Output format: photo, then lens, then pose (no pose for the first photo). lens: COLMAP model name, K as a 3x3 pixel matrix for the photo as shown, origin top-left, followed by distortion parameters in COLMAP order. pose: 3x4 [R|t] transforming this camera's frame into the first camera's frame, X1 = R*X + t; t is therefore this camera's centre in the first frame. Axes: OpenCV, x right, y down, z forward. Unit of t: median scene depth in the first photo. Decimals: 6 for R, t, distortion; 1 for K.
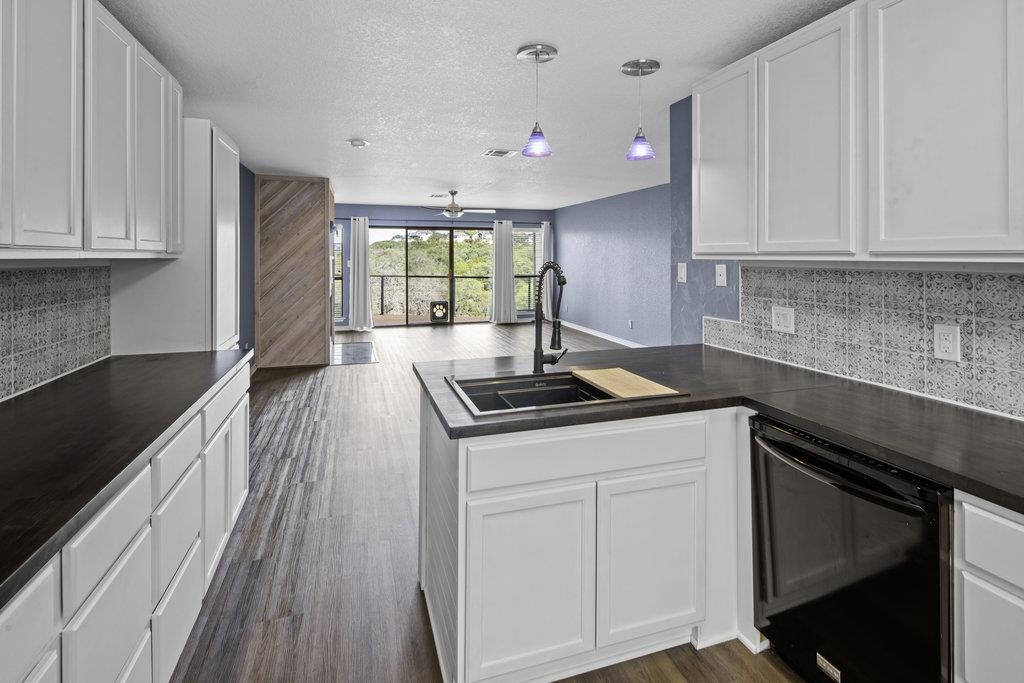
lens RADIAL K [[499.2, 0, 512.7], [0, 499.2, 254.9], [0, 0, 1]] dist [-0.001392, -0.000275]
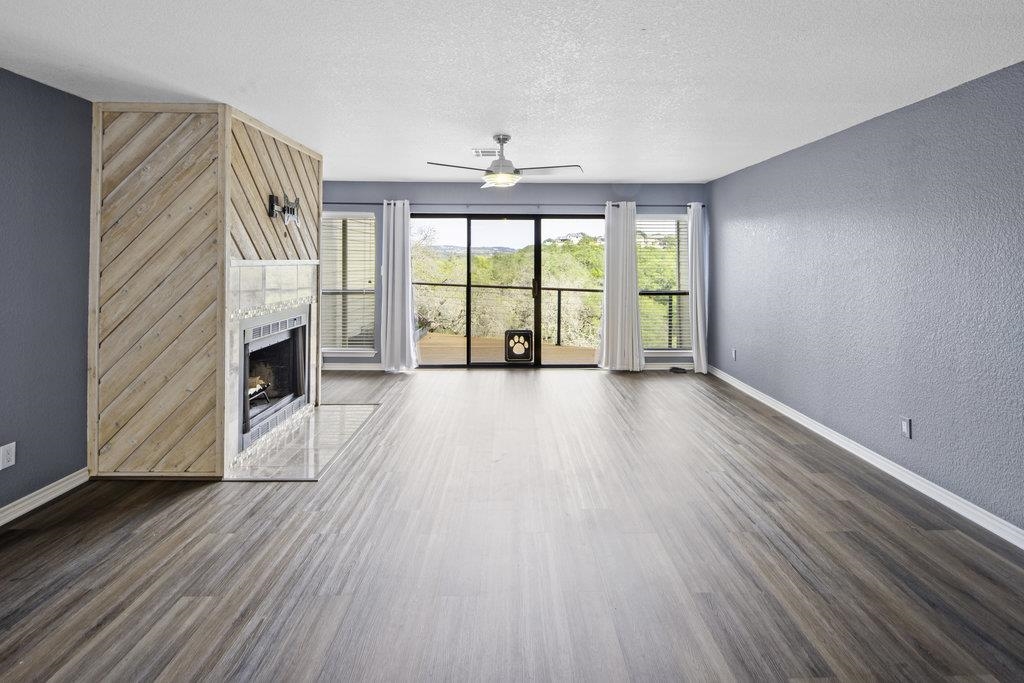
lens RADIAL K [[499.2, 0, 512.7], [0, 499.2, 254.9], [0, 0, 1]] dist [-0.001392, -0.000275]
pose [[0.956284, -0.000050, -0.292439, 0.033874], [-0.001919, 0.999977, -0.006444, 0.000278], [0.292433, 0.006724, 0.956262, 0.384830]]
